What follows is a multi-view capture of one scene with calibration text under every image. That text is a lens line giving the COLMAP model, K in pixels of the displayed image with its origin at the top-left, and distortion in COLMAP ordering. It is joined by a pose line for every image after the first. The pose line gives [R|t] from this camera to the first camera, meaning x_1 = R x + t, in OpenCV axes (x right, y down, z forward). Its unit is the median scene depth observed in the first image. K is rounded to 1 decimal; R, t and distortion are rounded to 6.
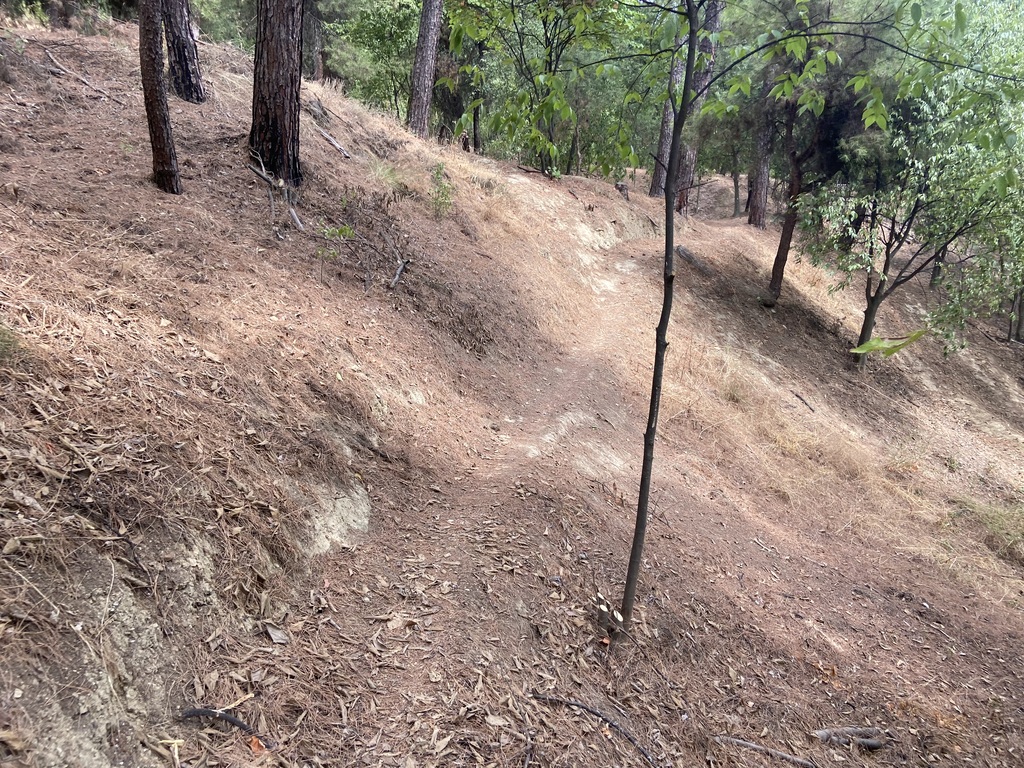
lens RADIAL K [[764.9, 0, 519.2], [0, 764.9, 386.9], [0, 0, 1]] dist [0.107466, -0.134885]
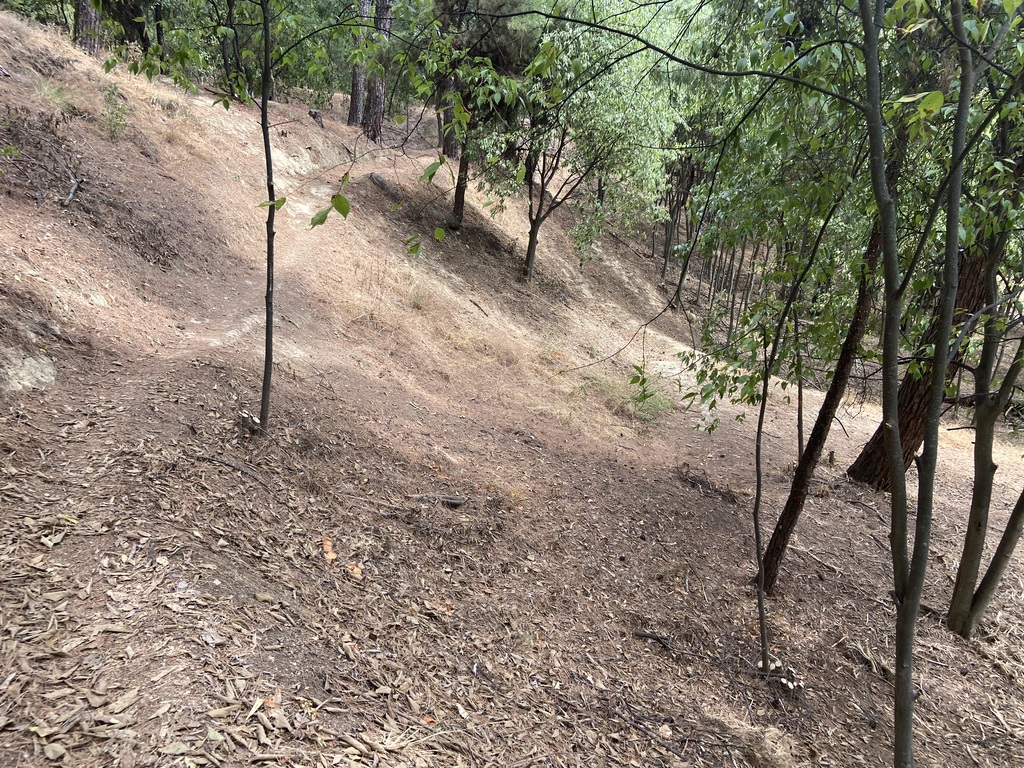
lens RADIAL K [[764.9, 0, 519.2], [0, 764.9, 386.9], [0, 0, 1]] dist [0.107466, -0.134885]
pose [[0.943231, -0.081407, 0.322008, 0.042002], [0.053522, 0.994081, 0.094538, 0.038396], [-0.327798, -0.071937, 0.942005, -0.177918]]
